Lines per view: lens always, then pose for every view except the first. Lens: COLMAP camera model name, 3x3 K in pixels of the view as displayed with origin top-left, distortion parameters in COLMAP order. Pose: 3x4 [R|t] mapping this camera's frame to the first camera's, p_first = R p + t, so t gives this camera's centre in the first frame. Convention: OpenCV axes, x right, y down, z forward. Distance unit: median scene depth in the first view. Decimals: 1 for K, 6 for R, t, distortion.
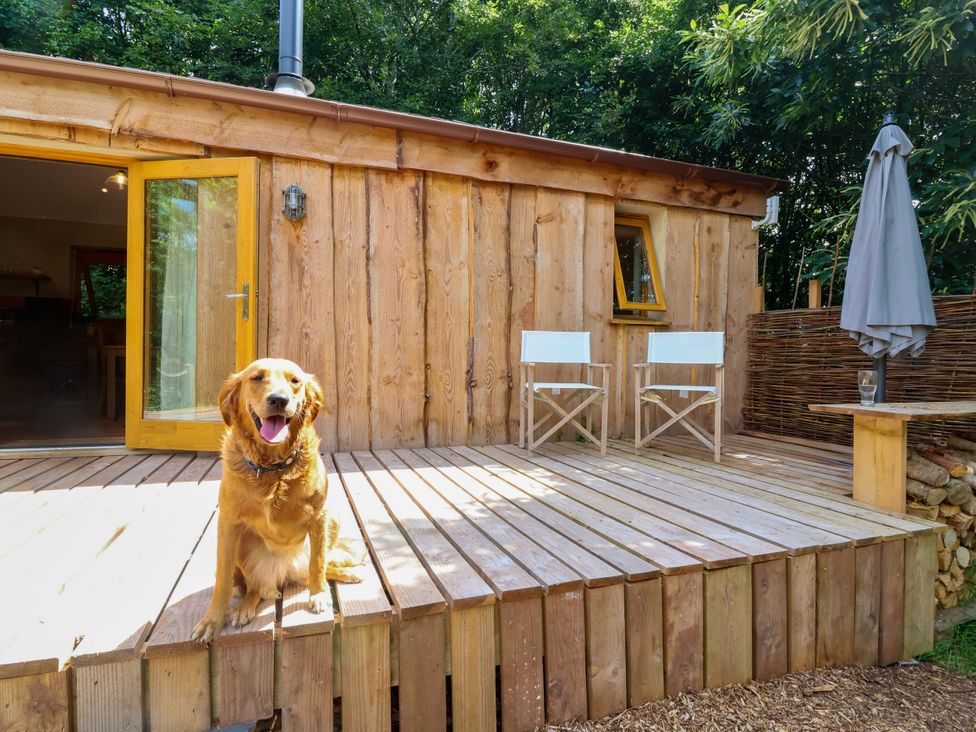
lens RADIAL K [[519.4, 0, 486.9], [0, 519.4, 362.0], [0, 0, 1]] dist [-0.000632, -0.015272]
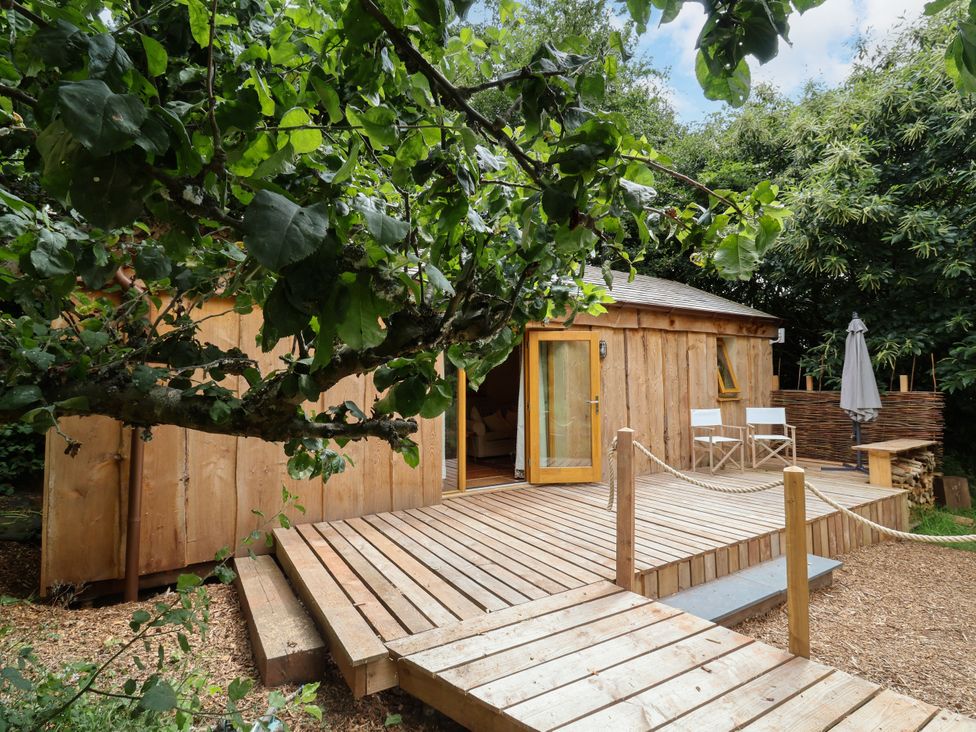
lens RADIAL K [[507.9, 0, 498.7], [0, 507.9, 356.5], [0, 0, 1]] dist [0.000832, -0.014256]
pose [[0.975570, -0.005590, 0.219619, -1.023316], [0.019403, 0.997962, -0.060786, -0.153959], [-0.218832, 0.063562, 0.973690, -0.667617]]
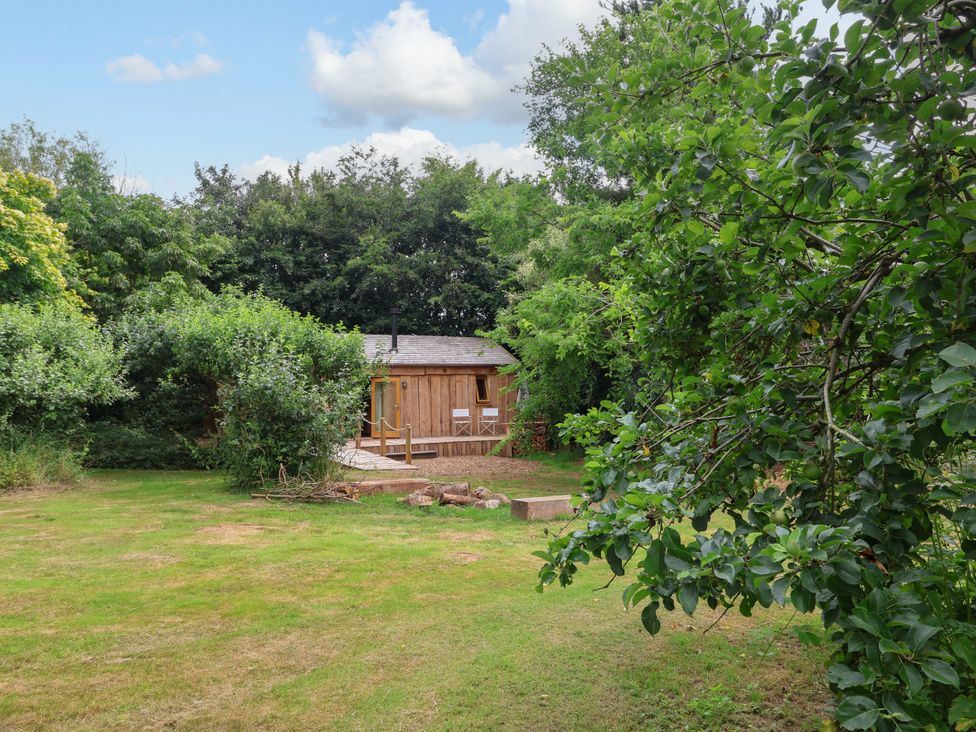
lens RADIAL K [[507.9, 0, 498.7], [0, 507.9, 356.5], [0, 0, 1]] dist [0.000832, -0.014256]
pose [[0.985667, -0.016509, 0.167890, -0.259201], [0.030344, 0.996318, -0.080181, -0.146624], [-0.165948, 0.084126, 0.982540, -3.233731]]
